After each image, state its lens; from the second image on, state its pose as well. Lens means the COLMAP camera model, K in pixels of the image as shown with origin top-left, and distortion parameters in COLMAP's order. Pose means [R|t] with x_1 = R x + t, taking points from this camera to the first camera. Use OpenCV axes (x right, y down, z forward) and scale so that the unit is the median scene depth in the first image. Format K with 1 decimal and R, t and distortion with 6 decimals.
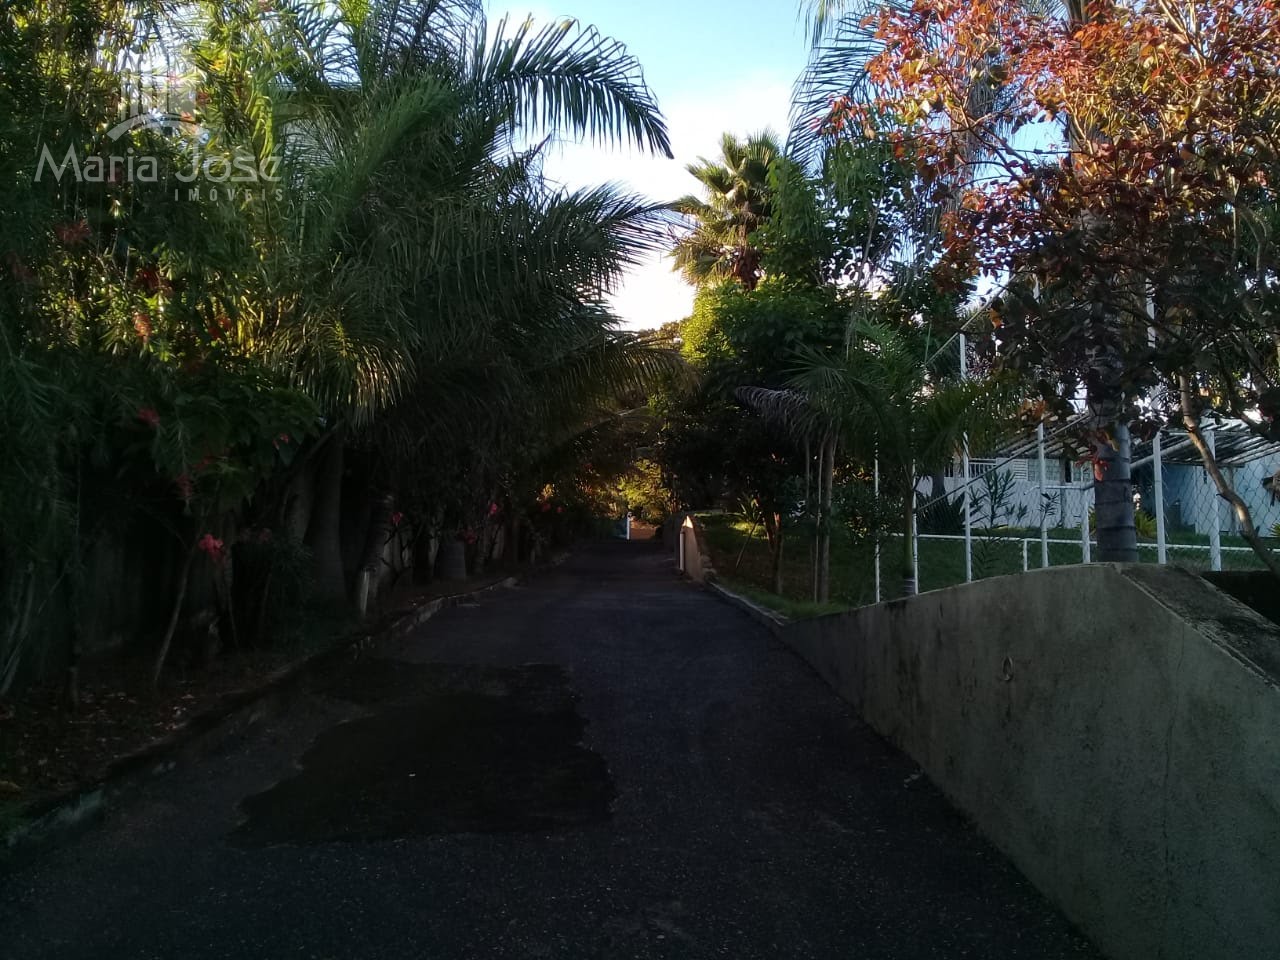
lens RADIAL K [[1177.7, 0, 633.9], [0, 1177.7, 477.7], [0, 0, 1]] dist [0.101523, -0.210507]
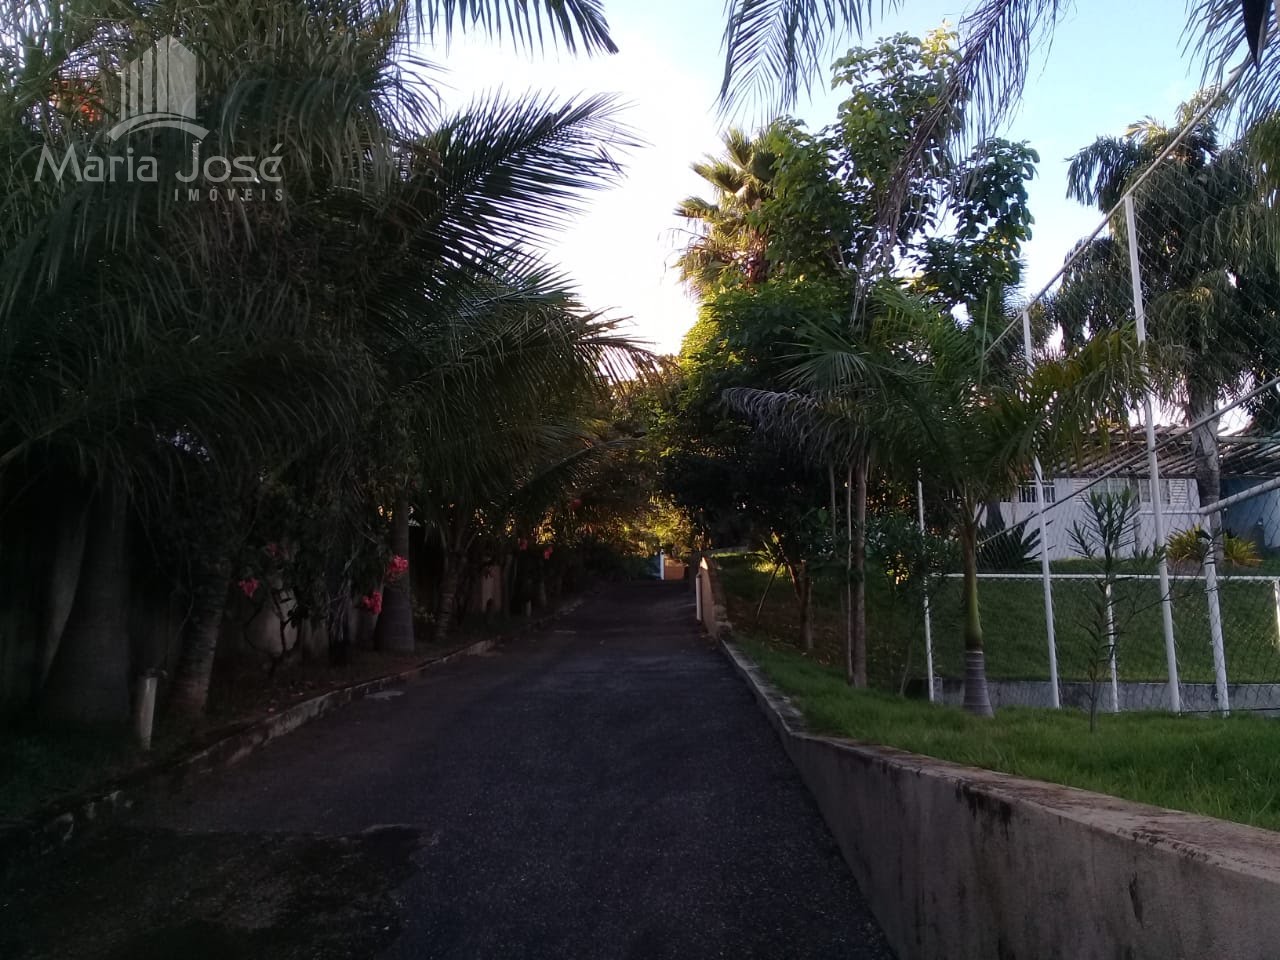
lens RADIAL K [[1204.8, 0, 640.9], [0, 1204.8, 455.0], [0, 0, 1]] dist [0.016354, 0.000884]
pose [[0.999128, -0.035142, -0.022564, 0.032843], [0.034009, 0.998232, -0.048749, -0.001068], [0.024237, 0.047939, 0.998556, 0.163687]]
